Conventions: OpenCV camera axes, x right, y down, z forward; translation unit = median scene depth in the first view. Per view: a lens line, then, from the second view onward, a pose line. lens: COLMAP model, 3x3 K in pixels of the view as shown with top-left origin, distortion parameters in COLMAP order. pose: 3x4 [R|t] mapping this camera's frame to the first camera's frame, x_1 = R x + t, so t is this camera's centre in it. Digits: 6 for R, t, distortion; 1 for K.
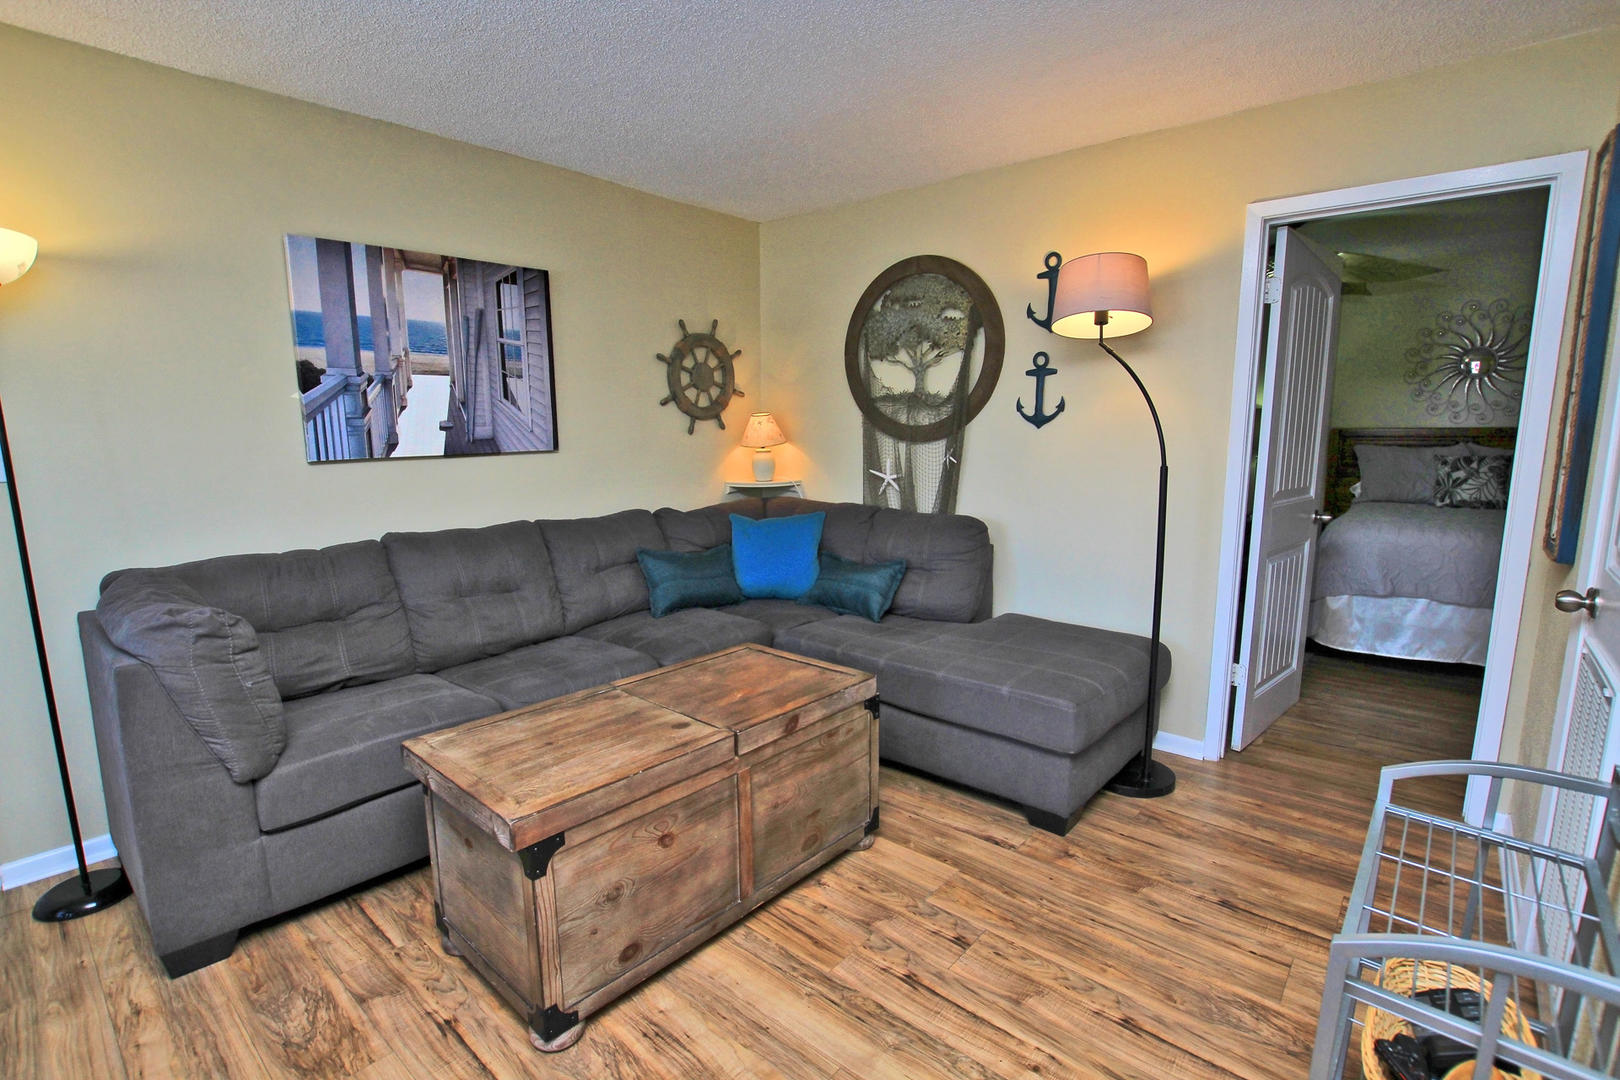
lens RADIAL K [[754.0, 0, 811.1], [0, 754.0, 545.4], [0, 0, 1]] dist [-0.025844, 0.000626]
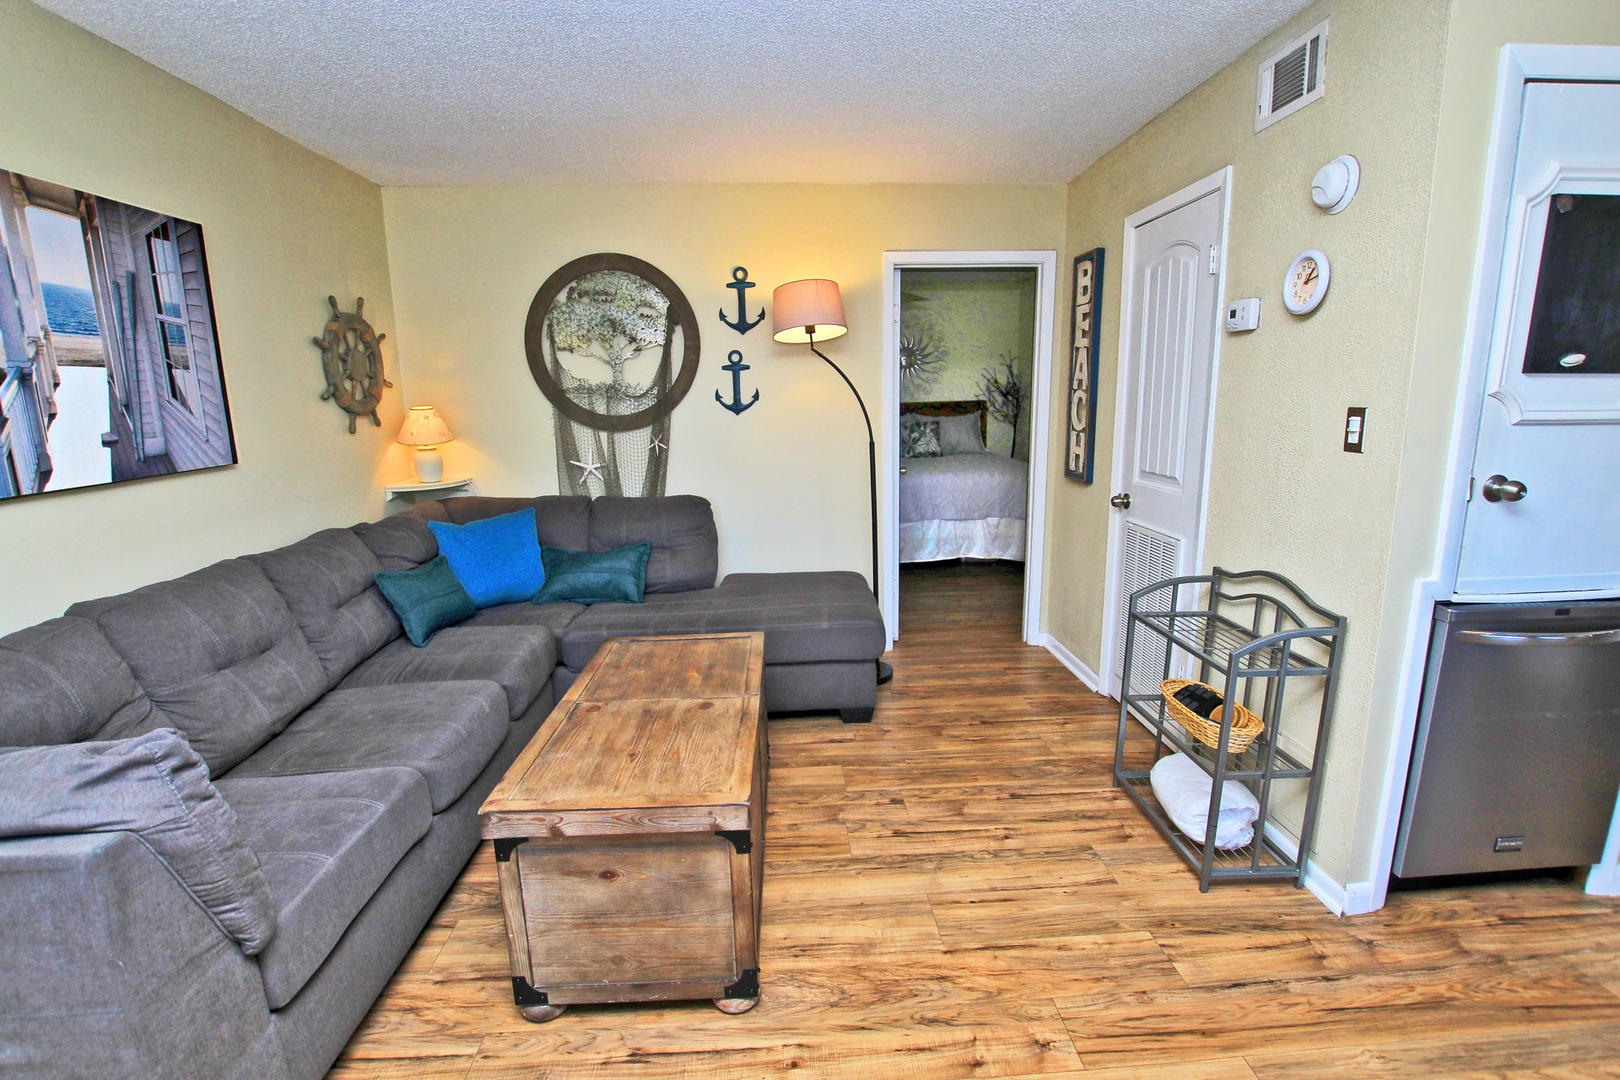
lens RADIAL K [[758.8, 0, 810.4], [0, 758.8, 545.0], [0, 0, 1]] dist [-0.038844, 0.010292]
pose [[0.720751, -0.144970, 0.677865, -0.462950], [0.124478, 0.989059, 0.079170, -0.034104], [-0.681926, 0.027317, 0.730911, 0.056637]]
